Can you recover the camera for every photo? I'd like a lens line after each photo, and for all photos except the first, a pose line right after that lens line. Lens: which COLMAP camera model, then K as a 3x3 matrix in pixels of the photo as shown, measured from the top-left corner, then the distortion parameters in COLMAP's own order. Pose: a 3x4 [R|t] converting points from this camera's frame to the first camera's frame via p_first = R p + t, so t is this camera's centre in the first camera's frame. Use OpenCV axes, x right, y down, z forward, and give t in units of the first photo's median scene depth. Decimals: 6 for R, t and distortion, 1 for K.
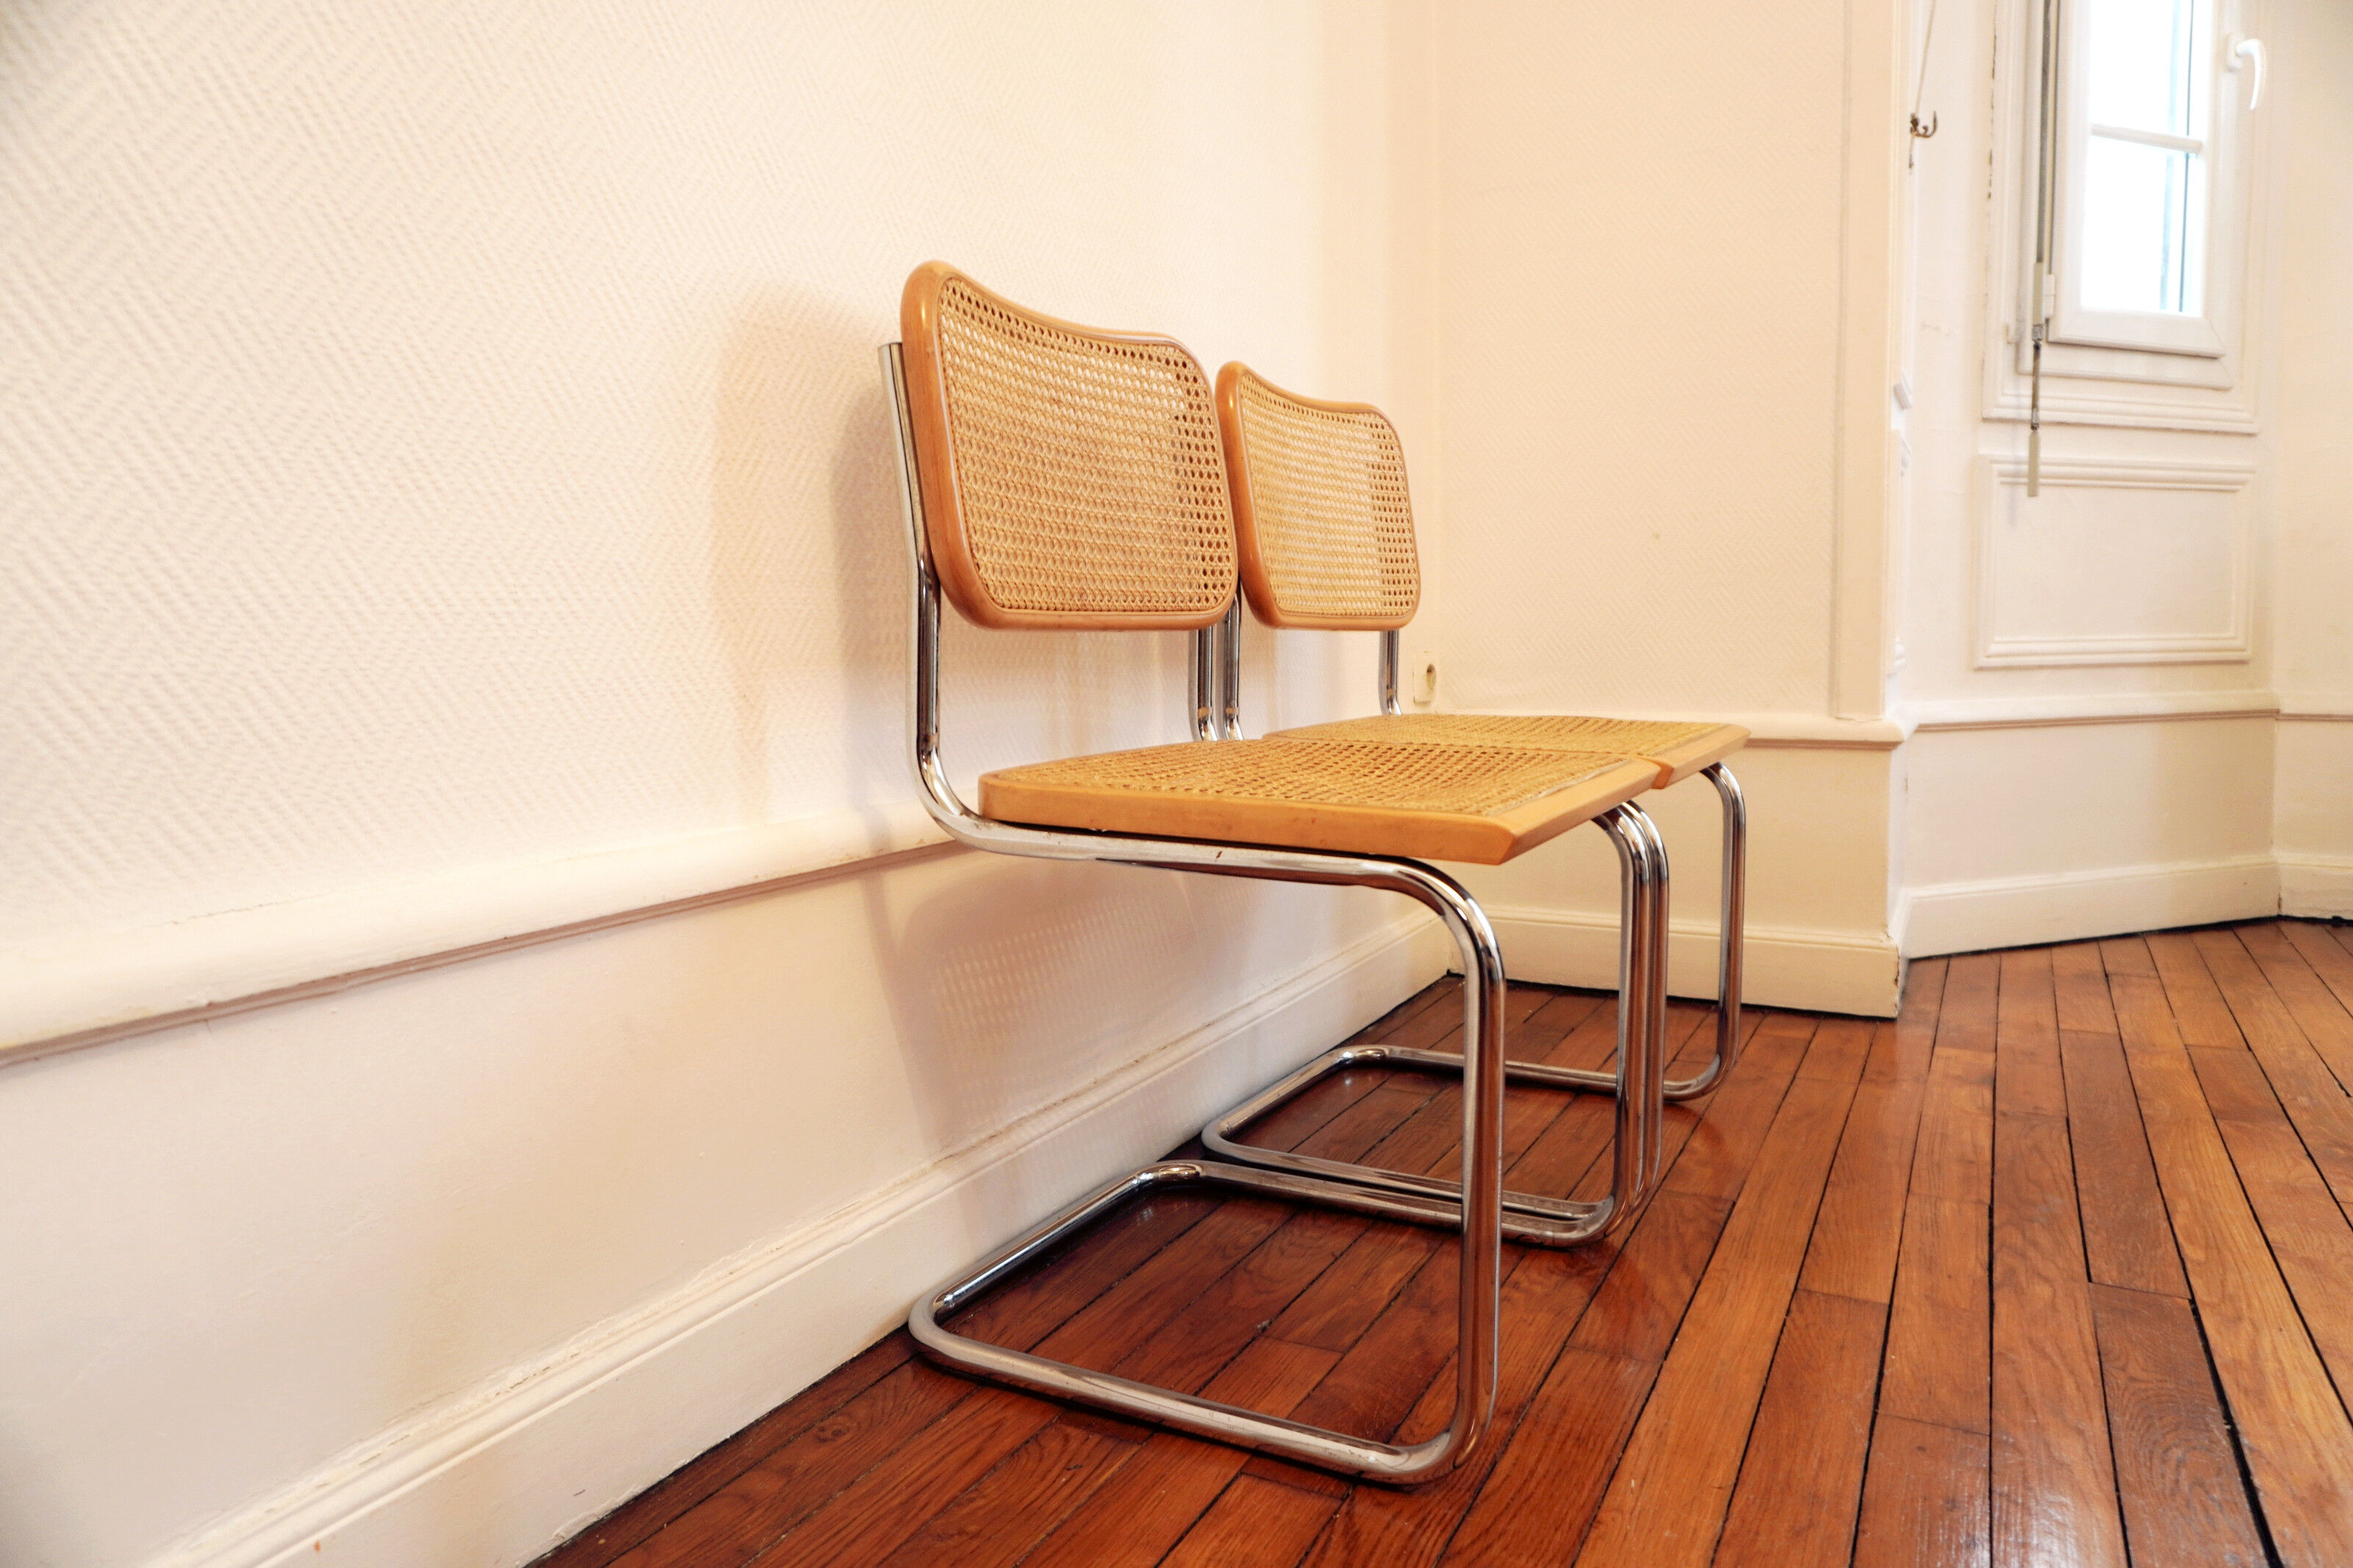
lens RADIAL K [[1564.7, 0, 1176.5], [0, 1564.7, 784.0], [0, 0, 1]] dist [-0.048619, 0.034470]
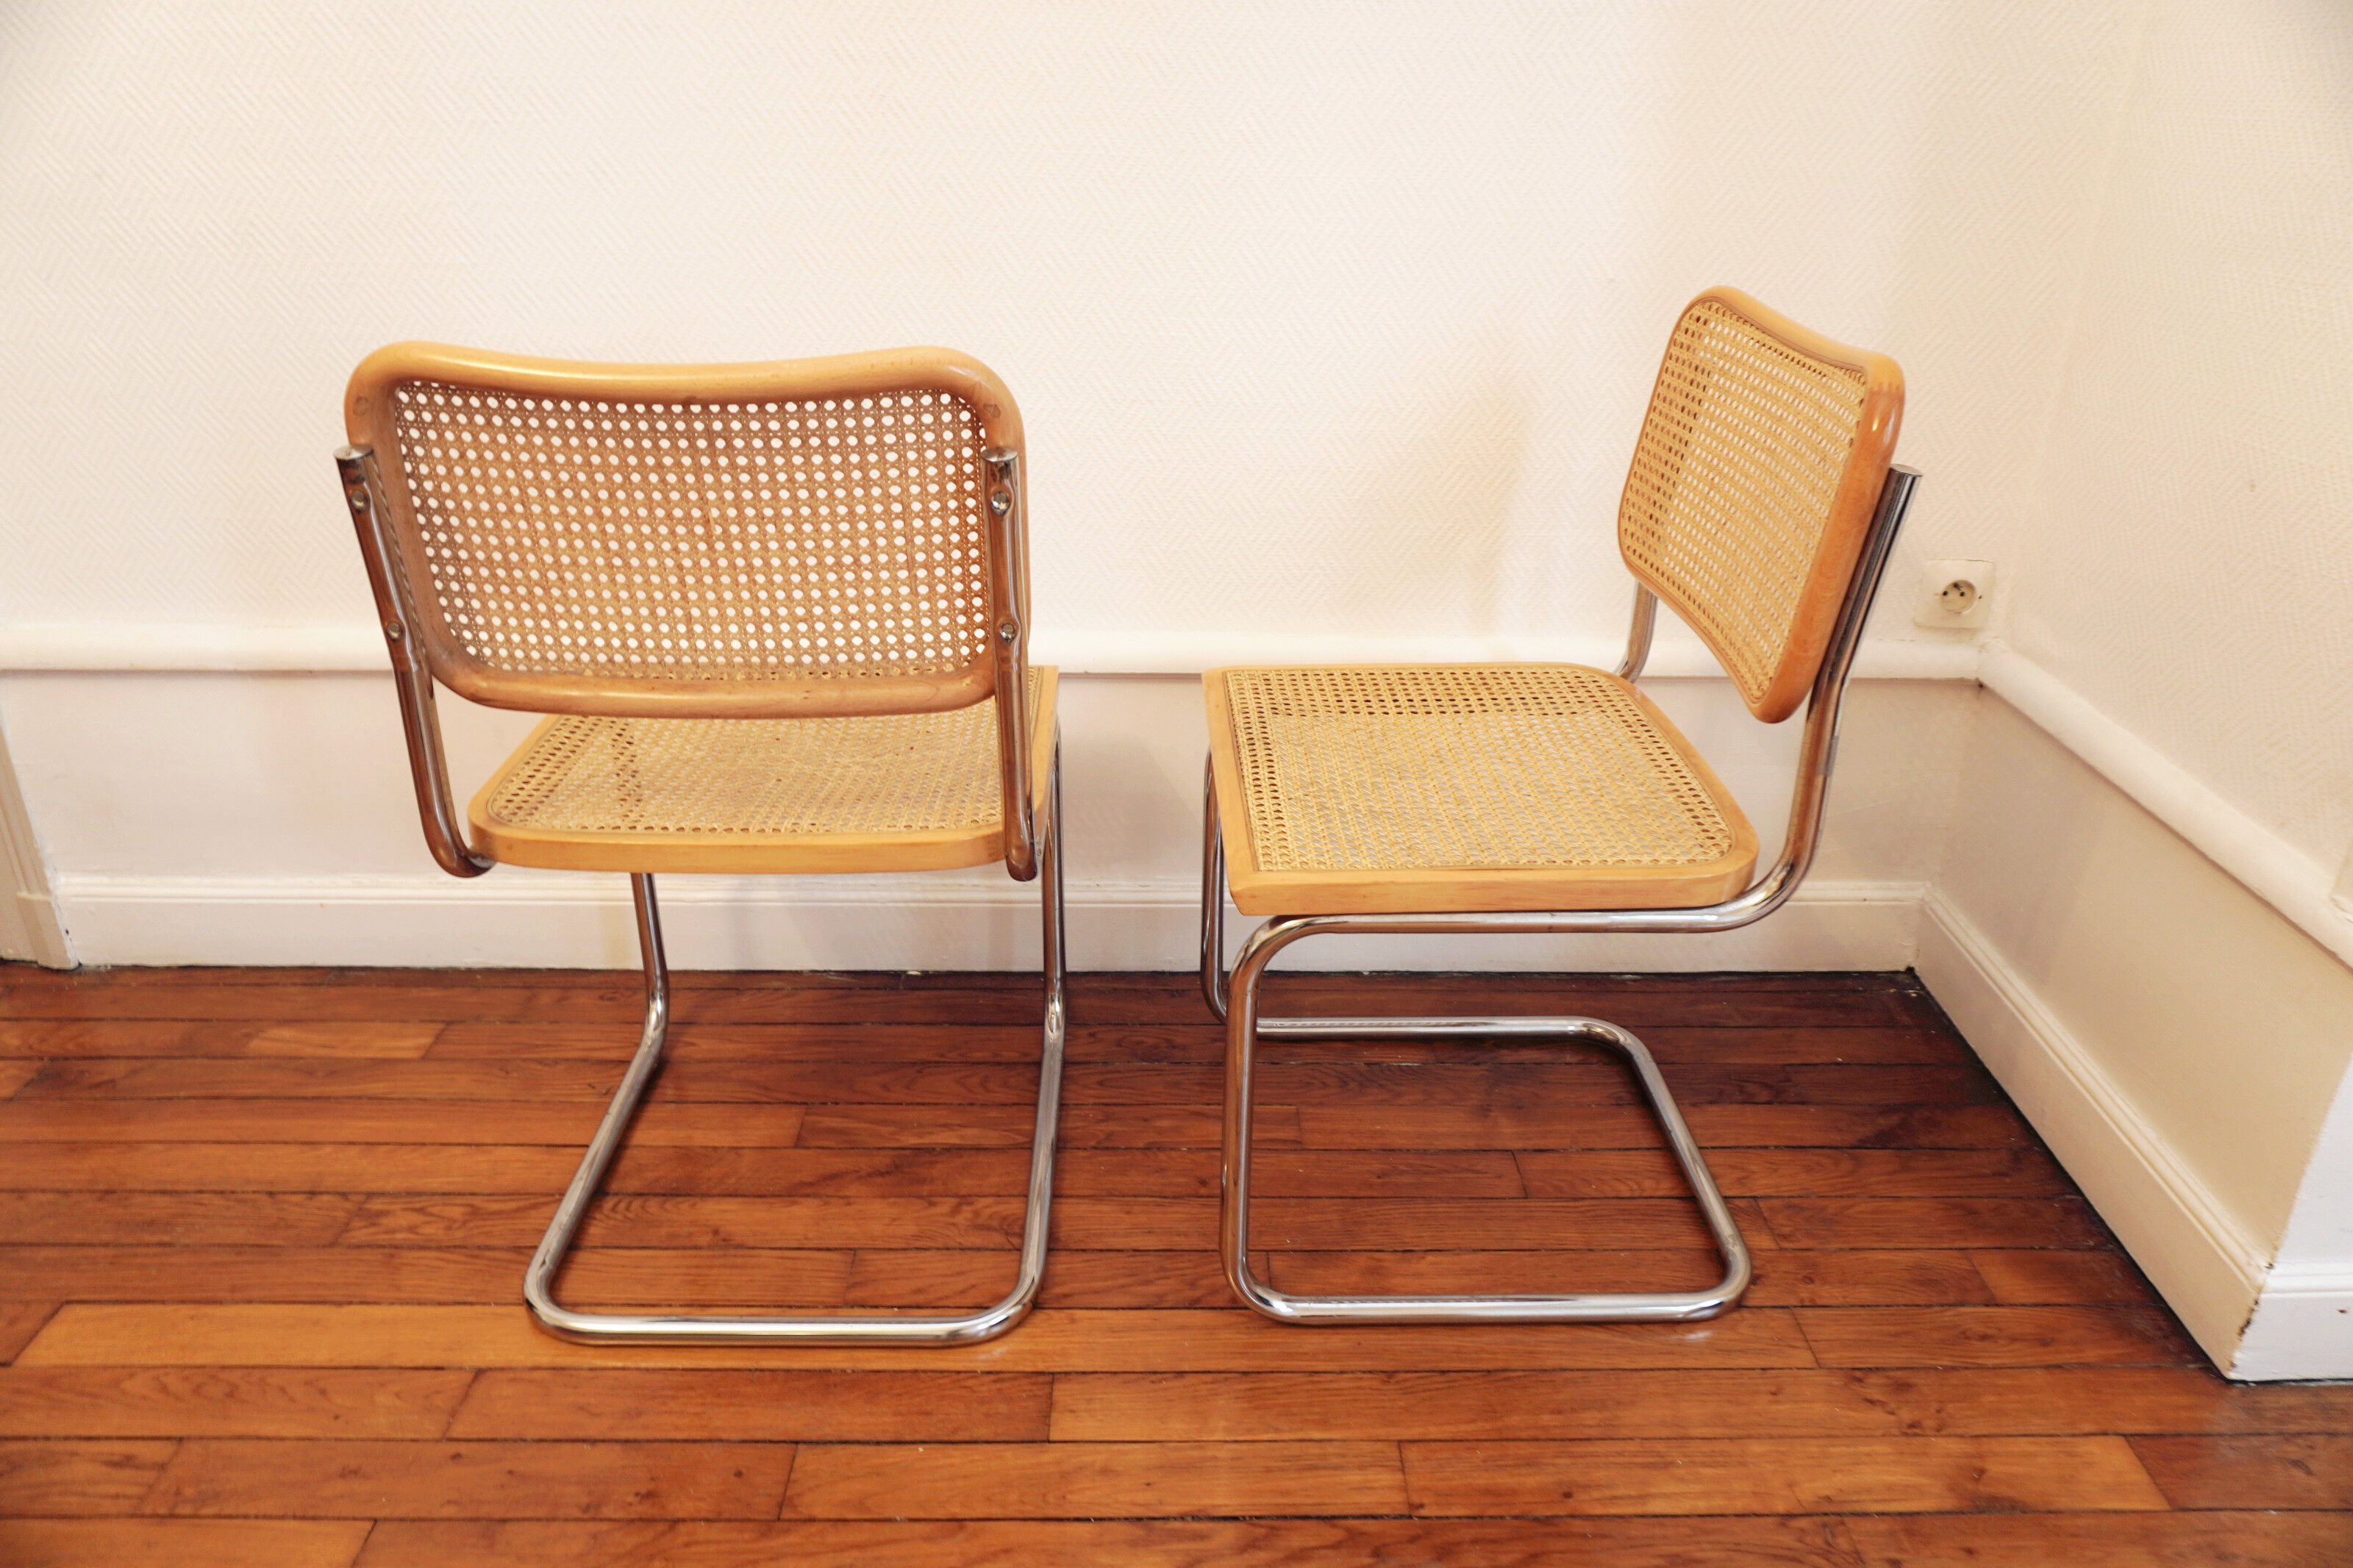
lens RADIAL K [[1564.7, 0, 1176.5], [0, 1564.7, 784.0], [0, 0, 1]] dist [-0.048619, 0.034470]
pose [[0.478593, 0.381515, -0.790819, 1.185539], [-0.106559, 0.919247, 0.378985, -0.445349], [0.871547, -0.097110, 0.480599, 0.687061]]
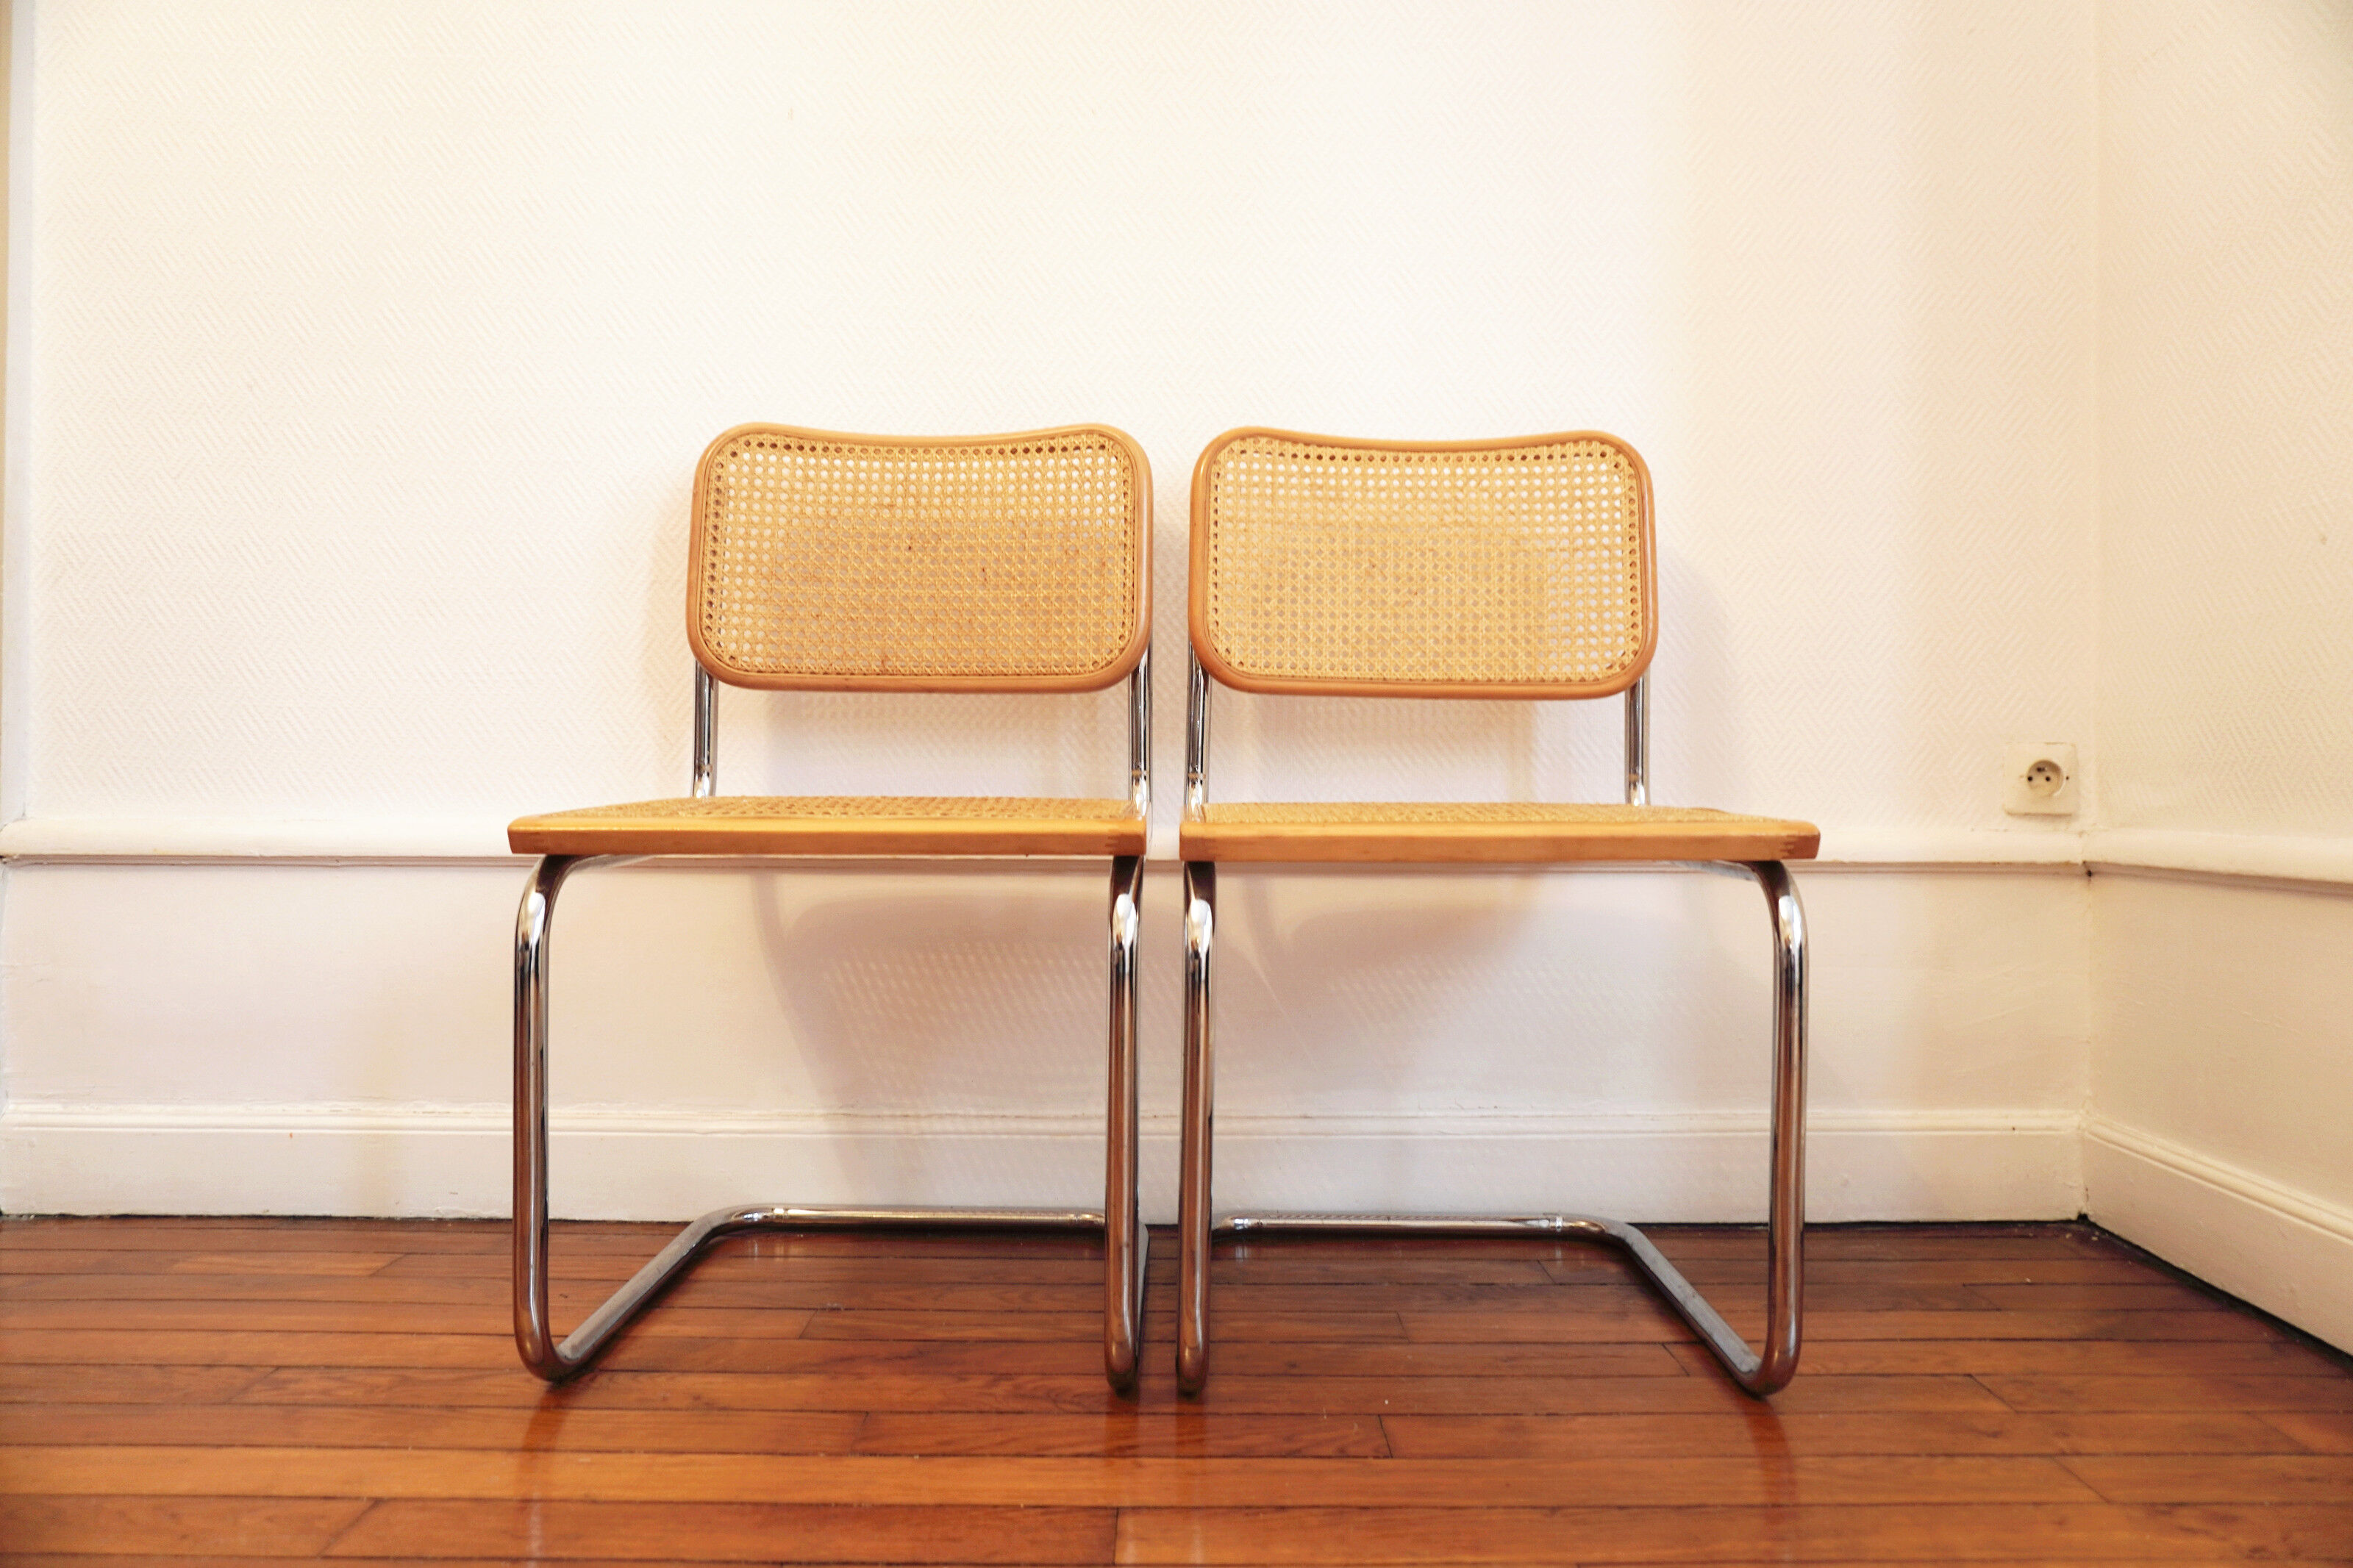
lens RADIAL K [[1564.7, 0, 1176.5], [0, 1564.7, 784.0], [0, 0, 1]] dist [-0.048619, 0.034470]
pose [[0.470665, 0.016797, -0.882152, 1.191071], [-0.099680, 0.994430, -0.034249, -0.008453], [0.876663, 0.104052, 0.469718, 0.687091]]
